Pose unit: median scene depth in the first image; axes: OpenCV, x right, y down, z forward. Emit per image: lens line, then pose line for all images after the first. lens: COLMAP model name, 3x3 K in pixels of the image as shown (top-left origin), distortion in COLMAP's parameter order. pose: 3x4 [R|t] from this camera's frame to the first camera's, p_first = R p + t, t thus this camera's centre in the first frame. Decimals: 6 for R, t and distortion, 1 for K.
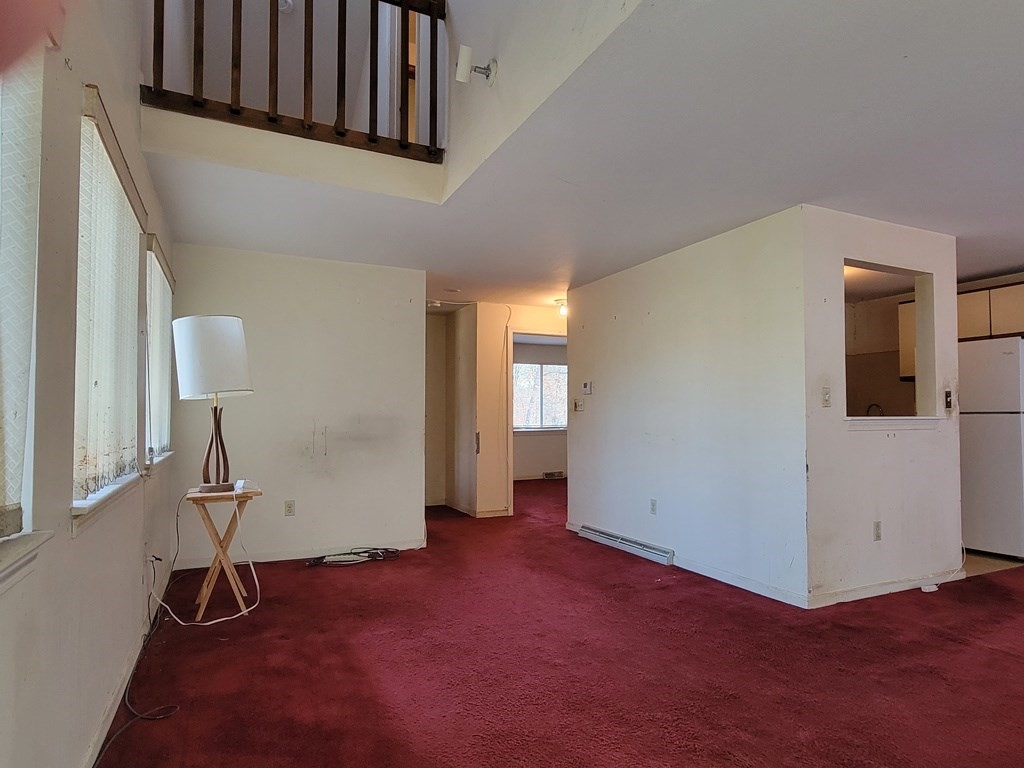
lens RADIAL K [[588.6, 0, 508.5], [0, 588.6, 401.1], [0, 0, 1]] dist [-0.000976, -0.004276]
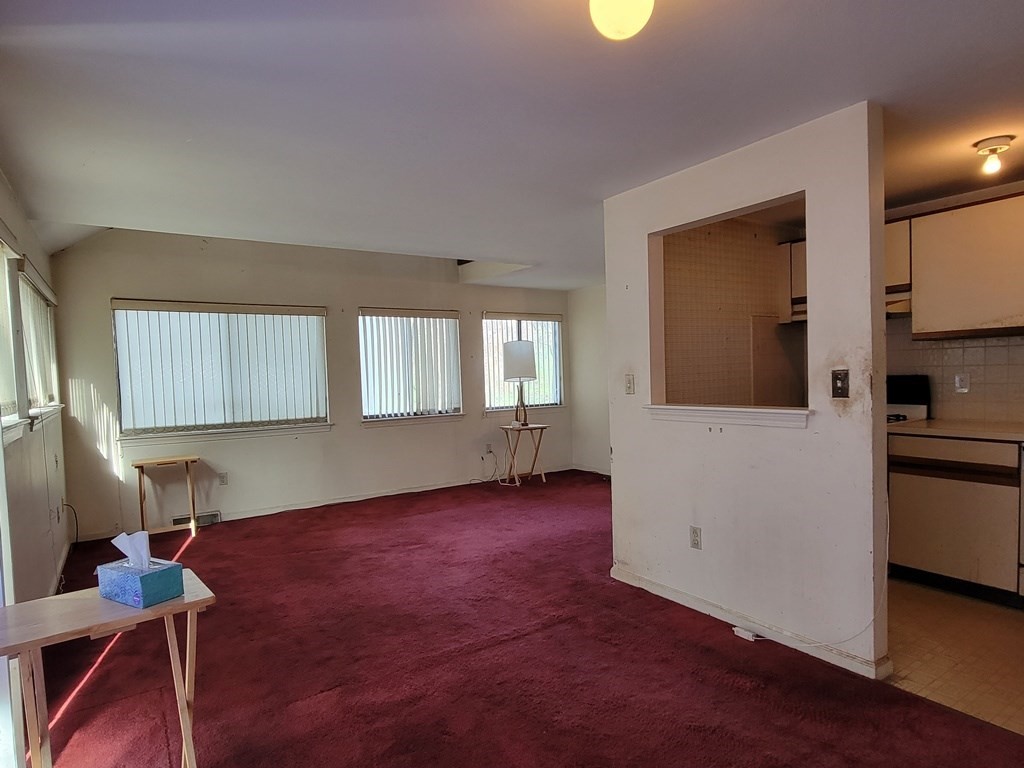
lens RADIAL K [[588.6, 0, 514.2], [0, 588.6, 397.4], [0, 0, 1]] dist [-0.000976, -0.004276]
pose [[0.158067, 0.035670, -0.986784, 1.349925], [0.054503, 0.997509, 0.044789, -0.036104], [0.985923, -0.060863, 0.155729, 0.578394]]
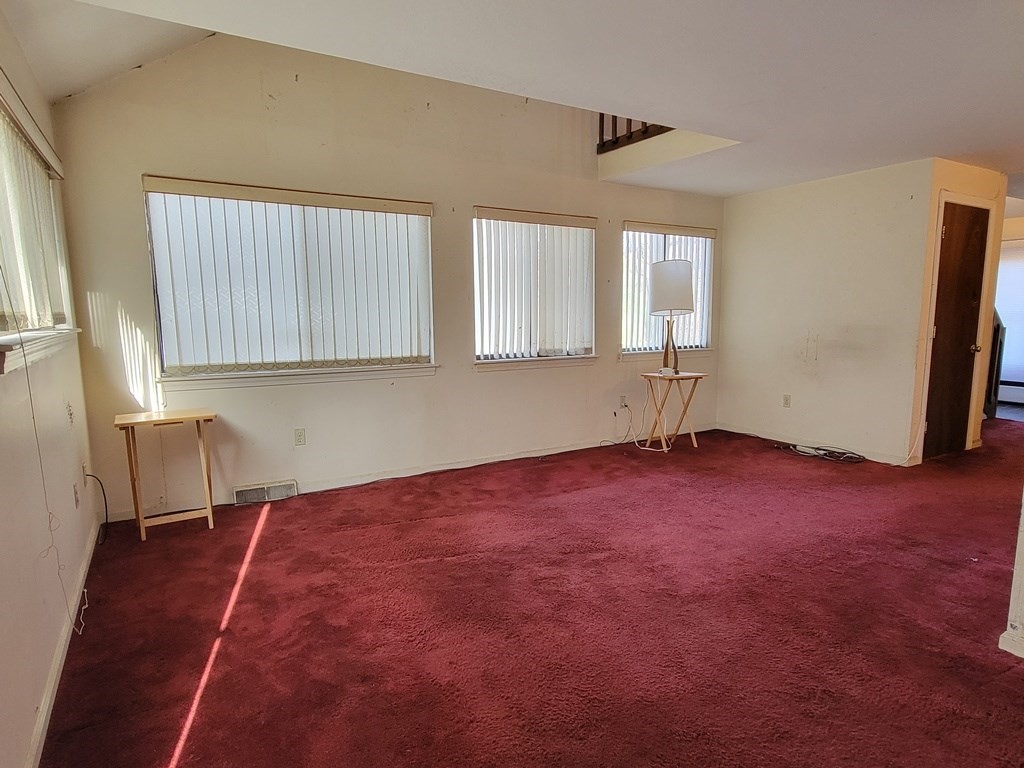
lens RADIAL K [[588.6, 0, 511.5], [0, 588.6, 395.6], [0, 0, 1]] dist [-0.000976, -0.004276]
pose [[0.109735, 0.134890, -0.984765, 0.900331], [0.032129, 0.989750, 0.139153, -0.020009], [0.993441, -0.046910, 0.104276, 0.361584]]
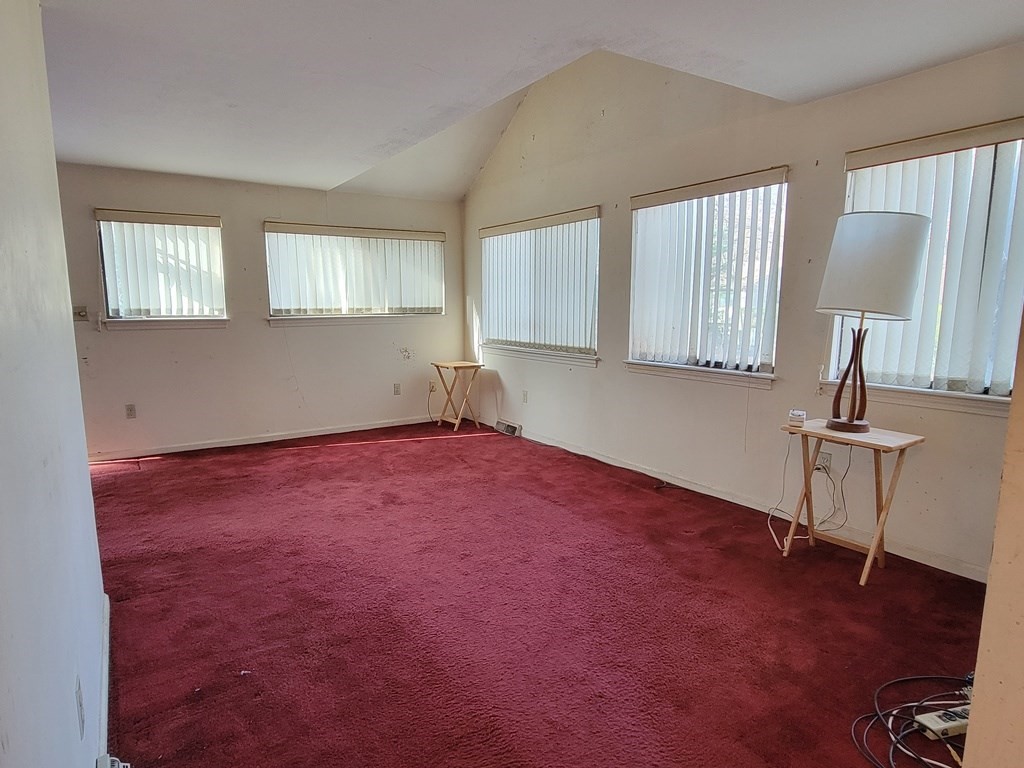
lens RADIAL K [[588.6, 0, 515.1], [0, 588.6, 393.6], [0, 0, 1]] dist [-0.000976, -0.004276]
pose [[-0.986270, 0.015232, -0.164438, 0.102491], [-0.004375, 0.992978, 0.118220, 0.005812], [0.165084, 0.117316, -0.979277, 1.521113]]
